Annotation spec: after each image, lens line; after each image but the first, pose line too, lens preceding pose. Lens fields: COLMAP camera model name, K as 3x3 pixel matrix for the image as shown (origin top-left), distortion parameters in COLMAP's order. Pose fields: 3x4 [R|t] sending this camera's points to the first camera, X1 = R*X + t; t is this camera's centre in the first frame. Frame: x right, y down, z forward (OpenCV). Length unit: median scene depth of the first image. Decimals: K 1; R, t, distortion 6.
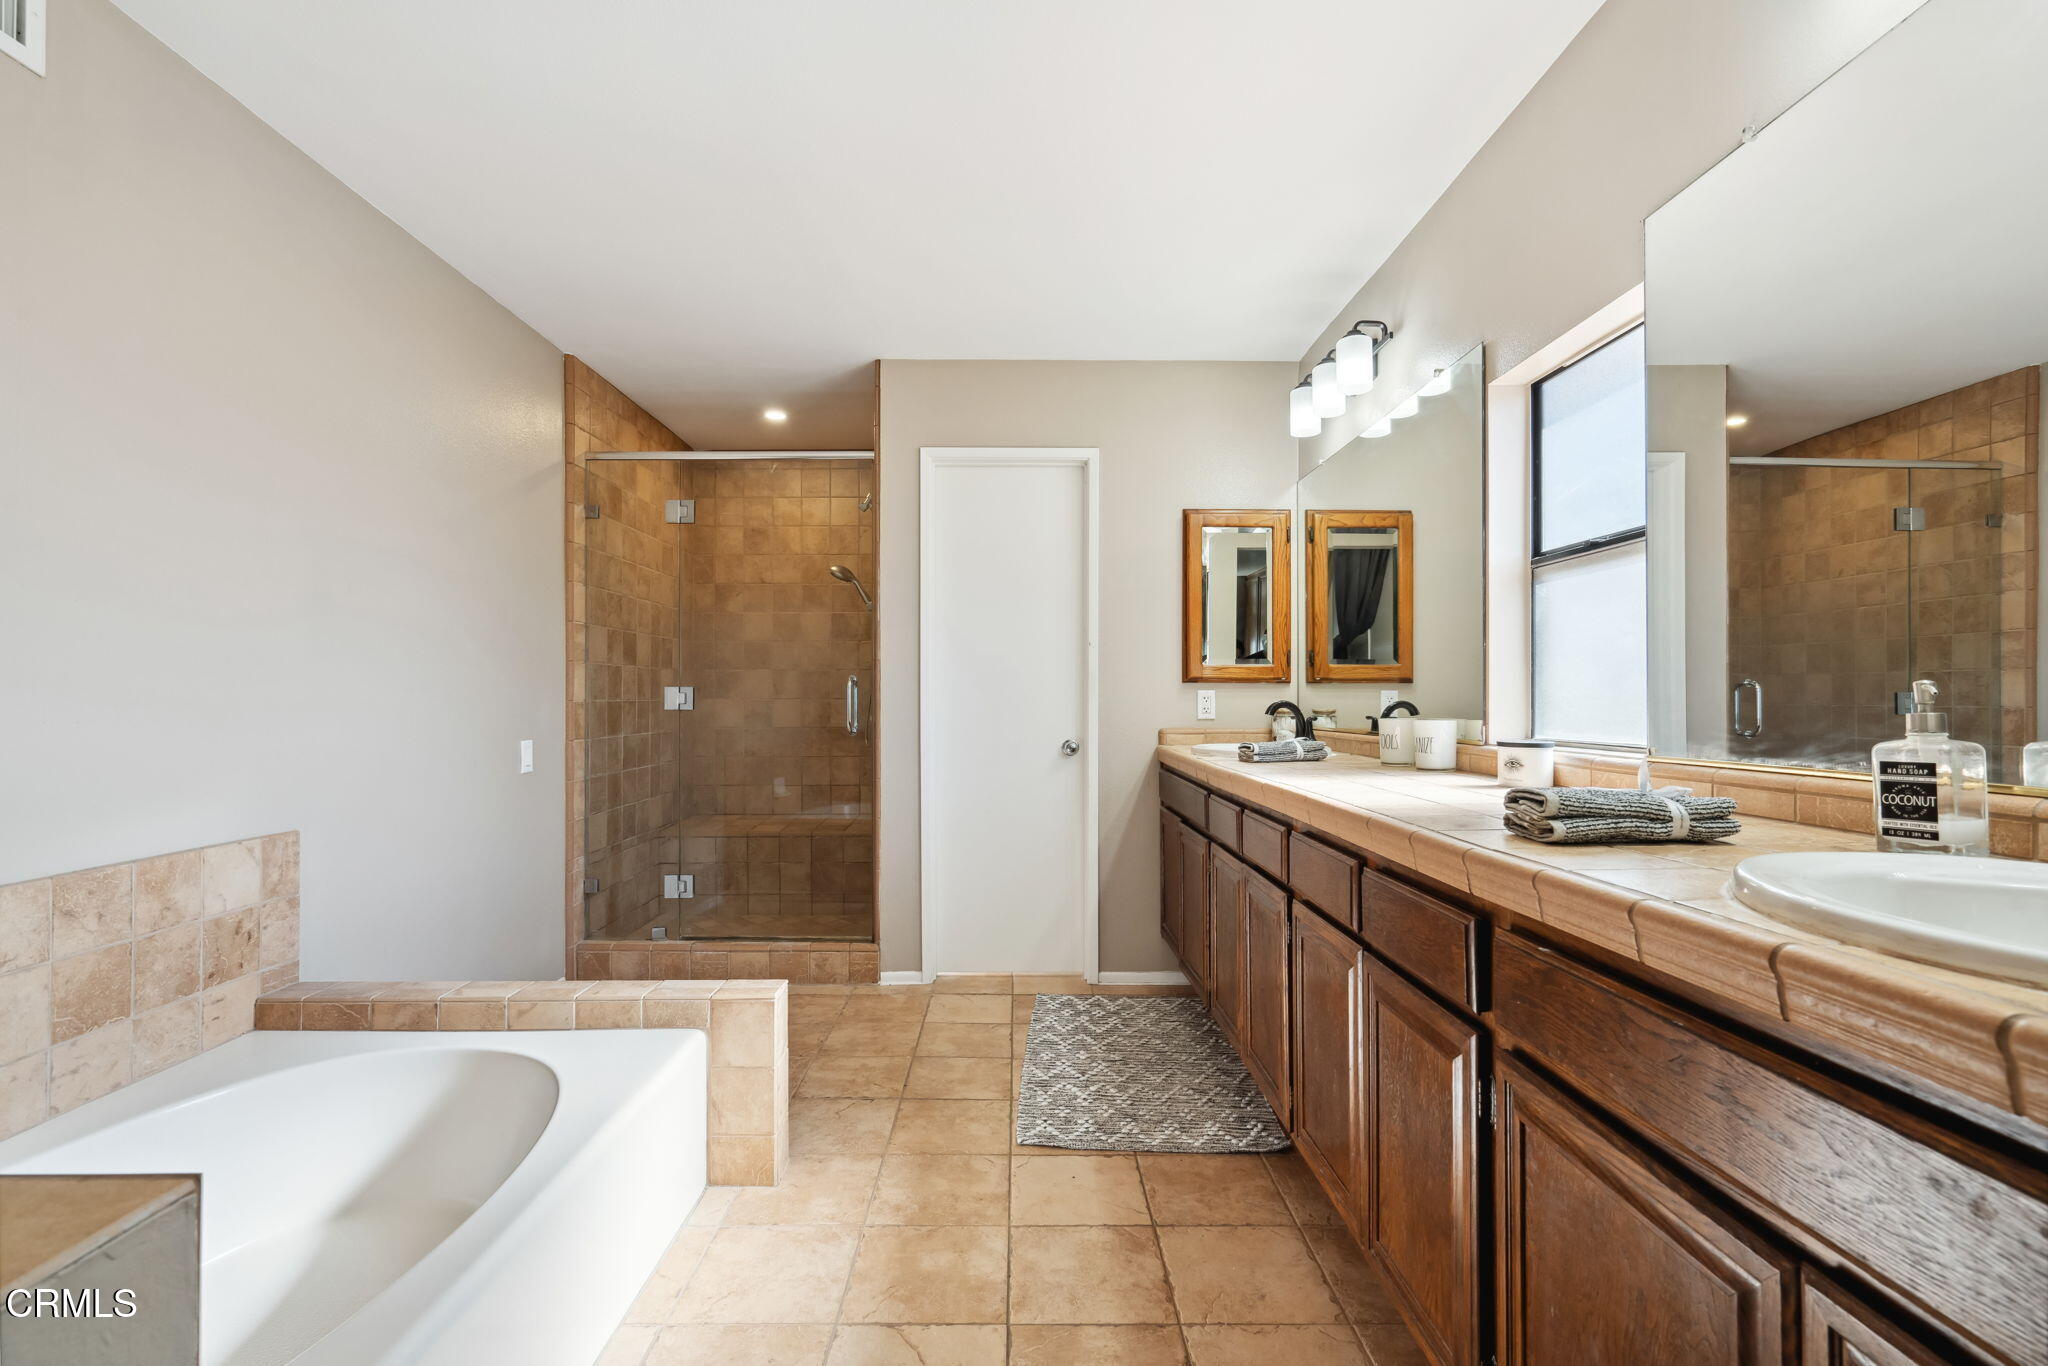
lens RADIAL K [[933.7, 0, 1034.9], [0, 933.7, 690.6], [0, 0, 1]] dist [0.003186, 0.000280]
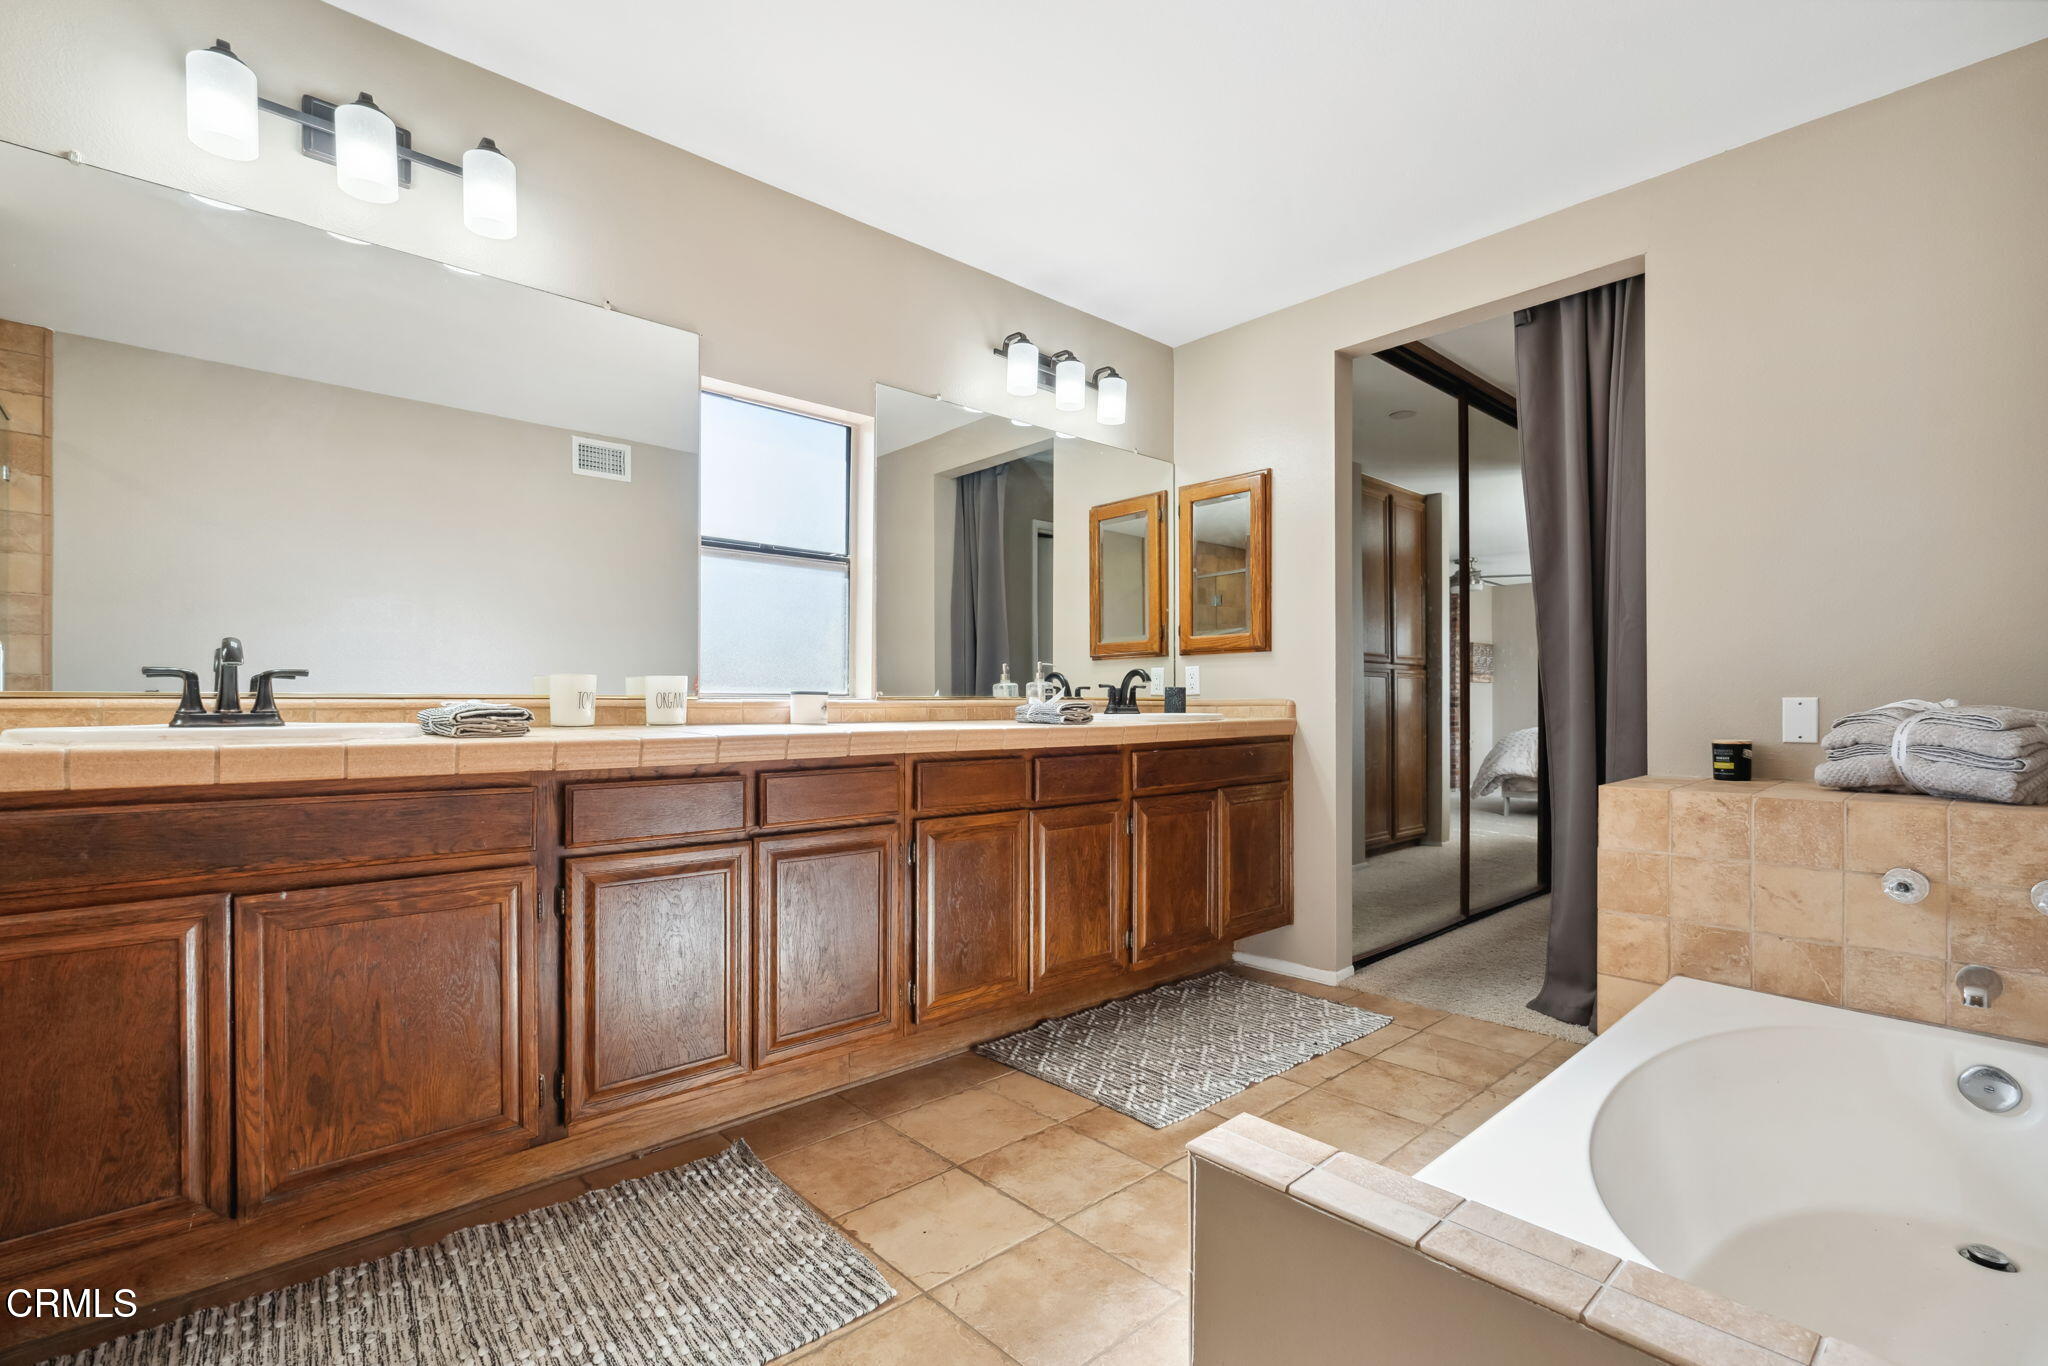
lens RADIAL K [[933.7, 0, 1034.3], [0, 933.7, 702.9], [0, 0, 1]] dist [0.003186, 0.000280]
pose [[-0.672802, 0.000545, 0.739822, -0.607272], [-0.015778, 0.999762, -0.015085, 0.076620], [-0.739654, -0.021822, -0.672633, 1.461907]]
